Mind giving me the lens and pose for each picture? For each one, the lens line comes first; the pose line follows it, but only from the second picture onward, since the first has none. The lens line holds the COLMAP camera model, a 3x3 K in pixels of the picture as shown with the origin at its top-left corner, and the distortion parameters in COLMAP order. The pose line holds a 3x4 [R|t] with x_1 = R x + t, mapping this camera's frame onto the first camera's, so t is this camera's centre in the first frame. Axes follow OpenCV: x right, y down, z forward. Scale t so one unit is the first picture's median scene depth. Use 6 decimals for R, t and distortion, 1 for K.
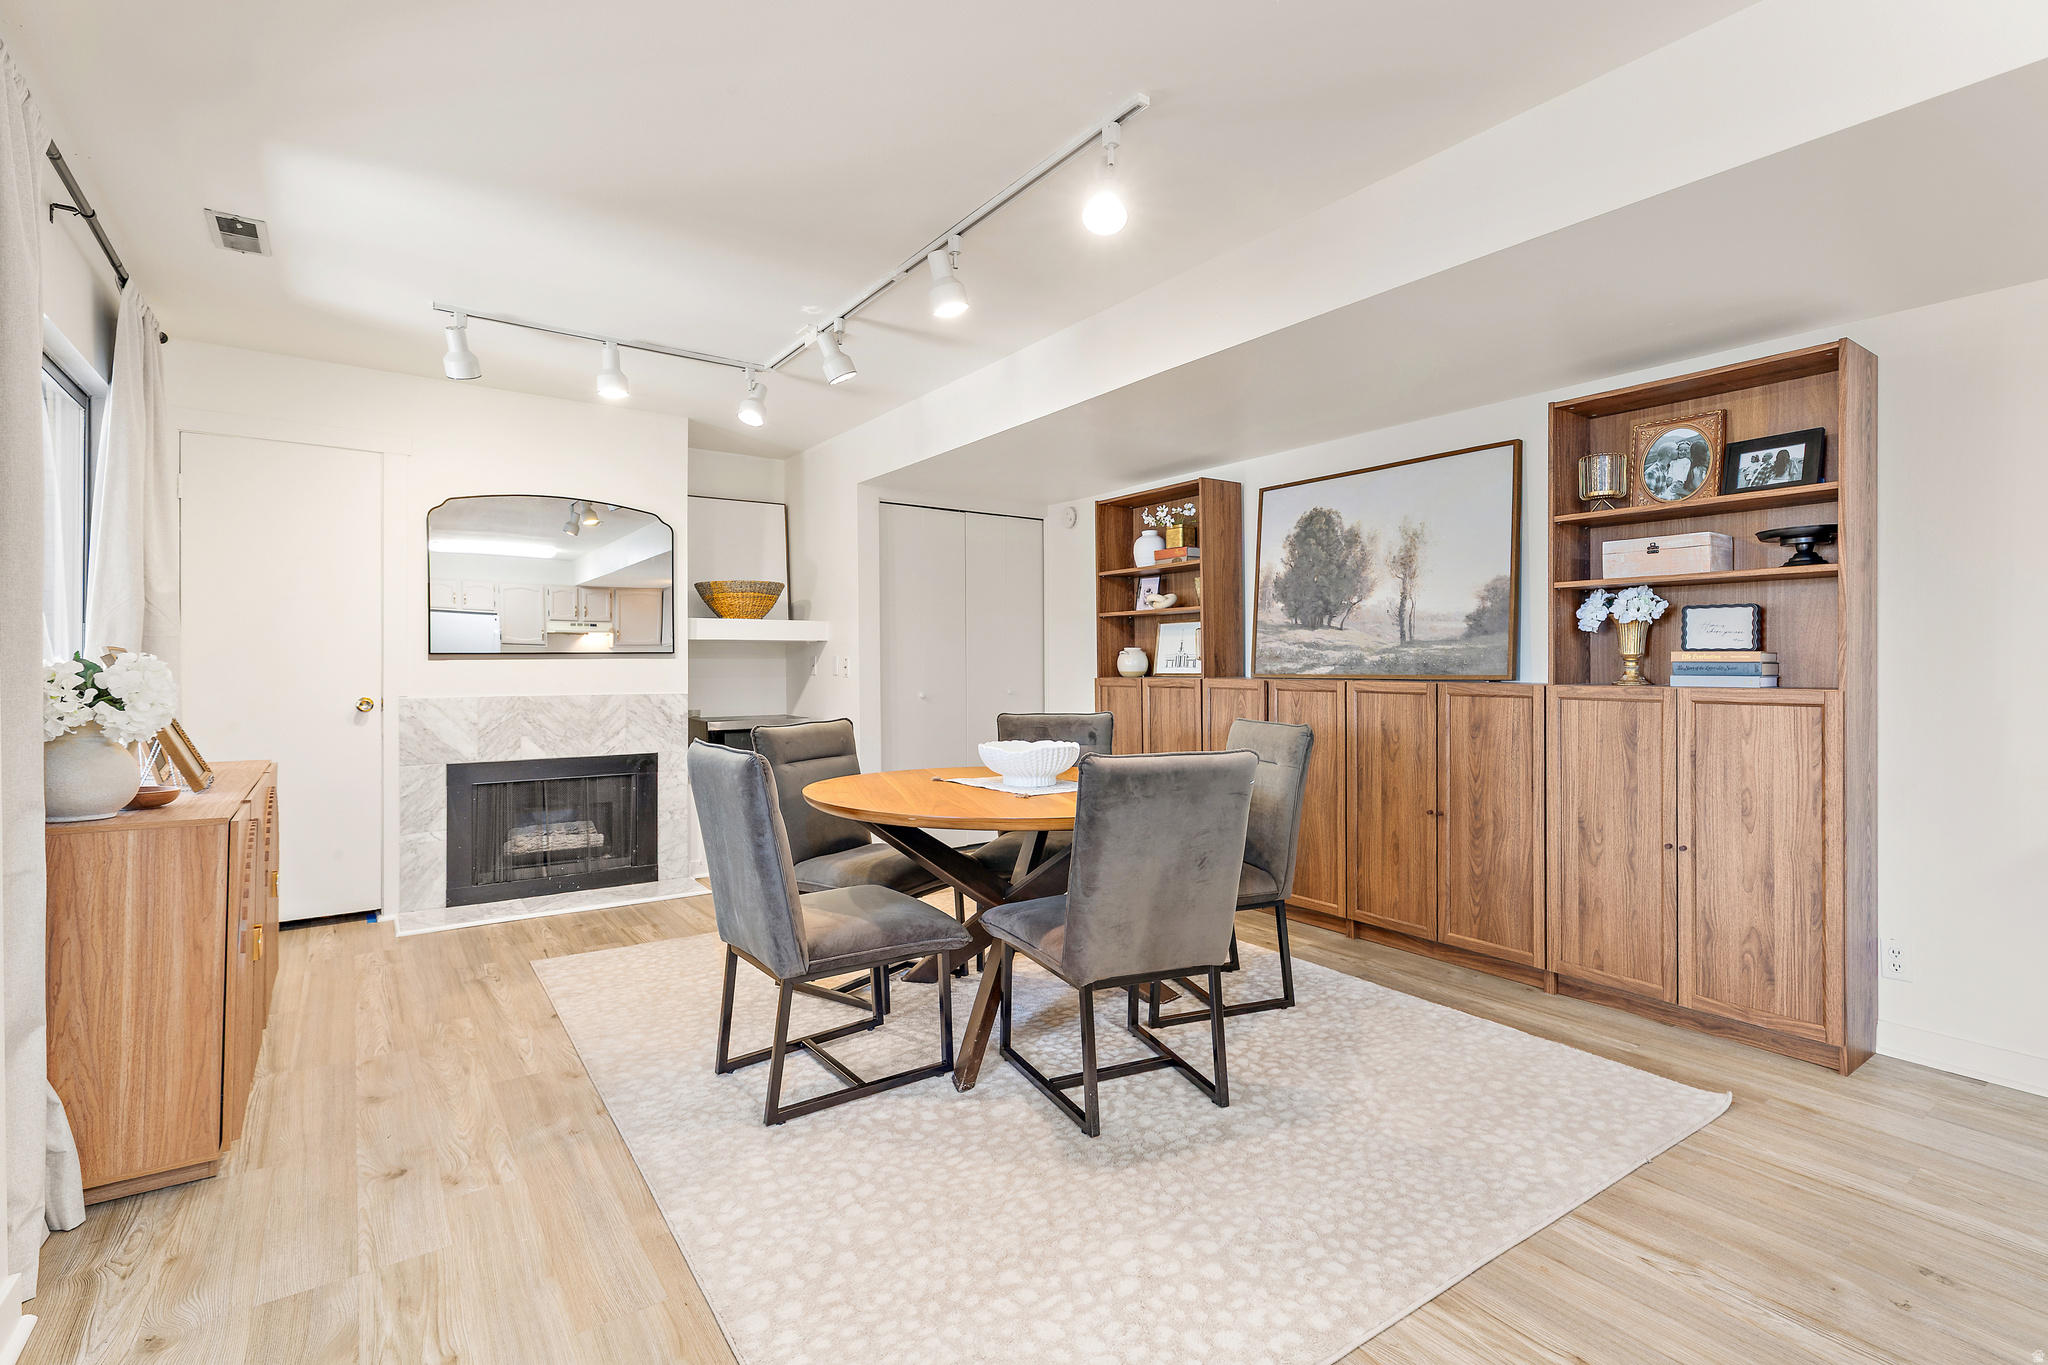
lens RADIAL K [[975.5, 0, 987.3], [0, 975.5, 666.7], [0, 0, 1]] dist [0.003689, 0.000624]
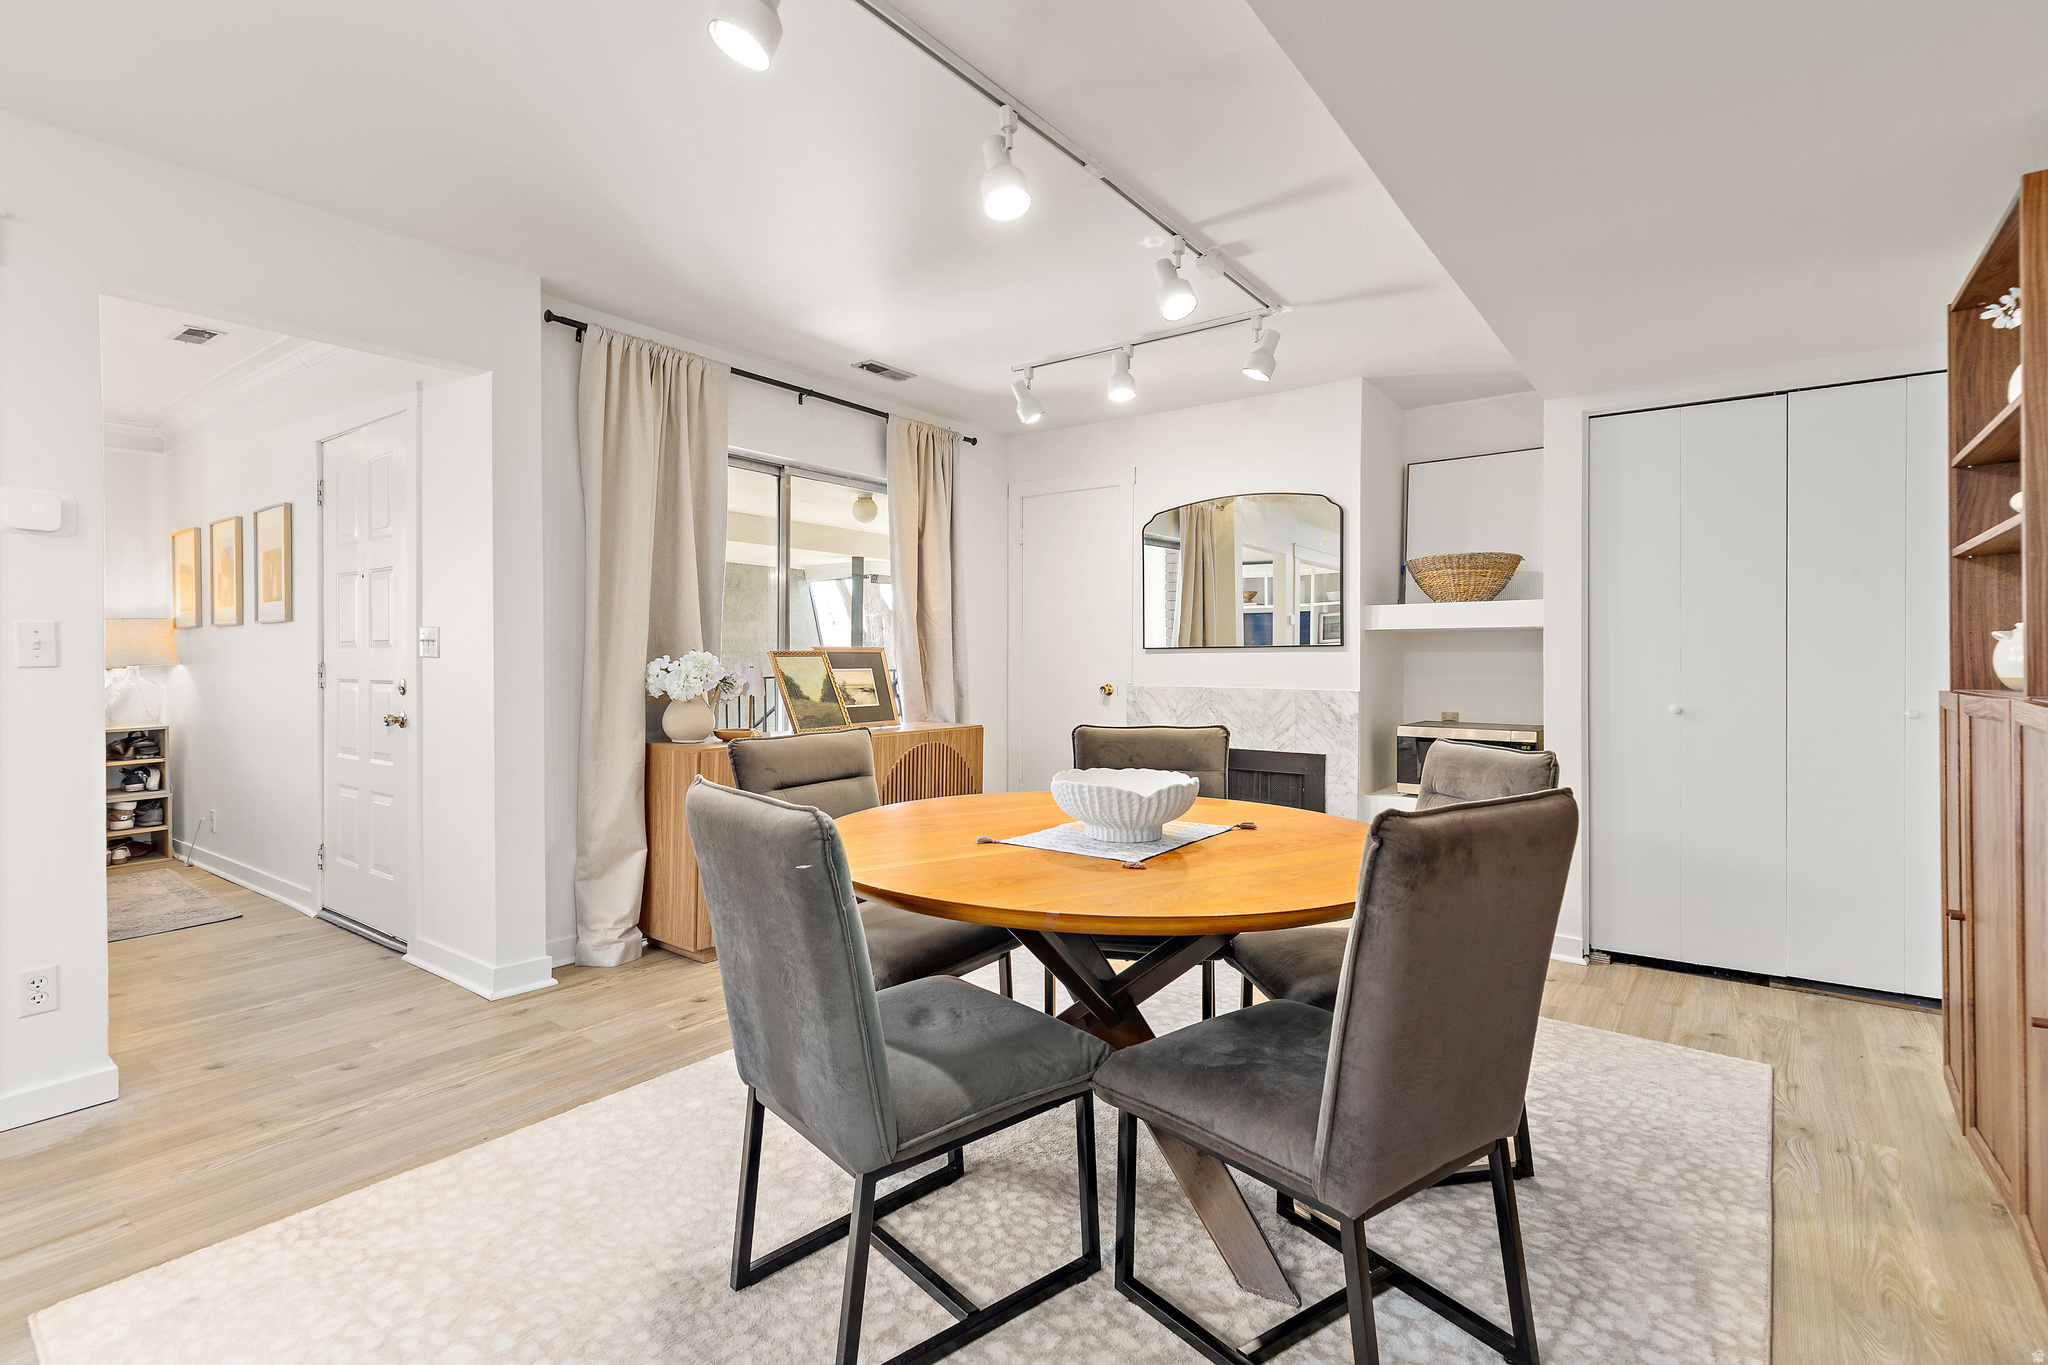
lens RADIAL K [[889.4, 0, 950.5], [0, 889.4, 661.9], [0, 0, 1]] dist [0.001179, -0.000011]
pose [[0.324948, 0.007990, -0.945698, 0.814746], [-0.004118, 0.999967, 0.007033, -0.008714], [0.945723, 0.001609, 0.324970, 0.939180]]
